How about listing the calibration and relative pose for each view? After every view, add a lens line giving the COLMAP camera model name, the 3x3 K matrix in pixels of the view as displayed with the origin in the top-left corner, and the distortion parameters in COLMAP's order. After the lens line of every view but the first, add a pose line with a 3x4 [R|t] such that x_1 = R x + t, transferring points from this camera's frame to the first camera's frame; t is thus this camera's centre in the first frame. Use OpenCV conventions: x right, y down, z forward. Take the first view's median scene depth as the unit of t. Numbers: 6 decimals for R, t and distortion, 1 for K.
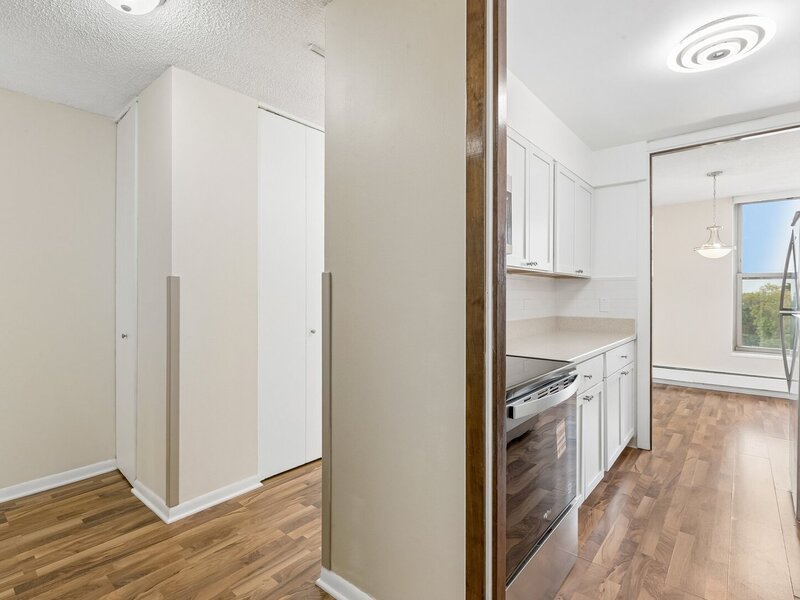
lens RADIAL K [[401.2, 0, 396.8], [0, 401.2, 292.3], [0, 0, 1]] dist [0.002324, 0.000327]
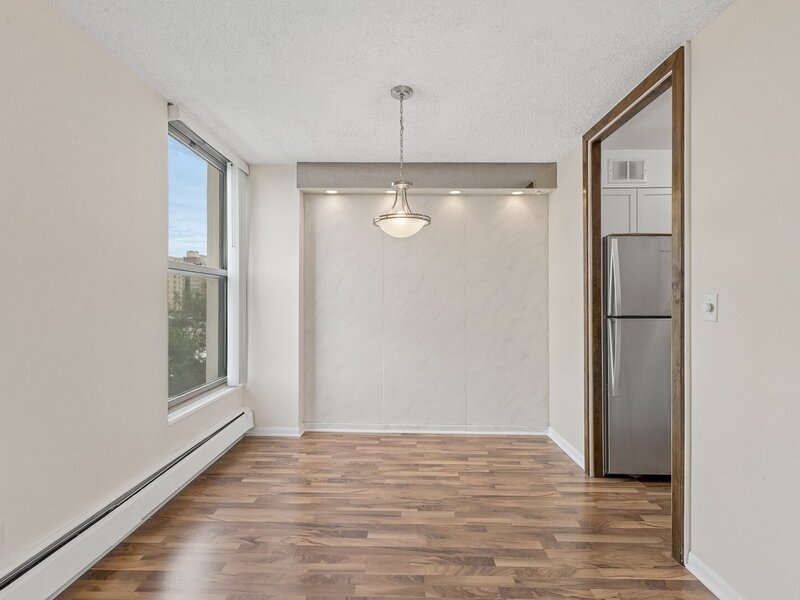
lens RADIAL K [[402.9, 0, 400.0], [0, 402.9, 300.0], [0, 0, 1]] dist [0.002250, -0.000451]
pose [[-0.644143, -0.004891, 0.764889, 0.392404], [-0.008905, 0.999960, -0.001105, 0.012147], [-0.764853, -0.007523, -0.644161, 1.509495]]
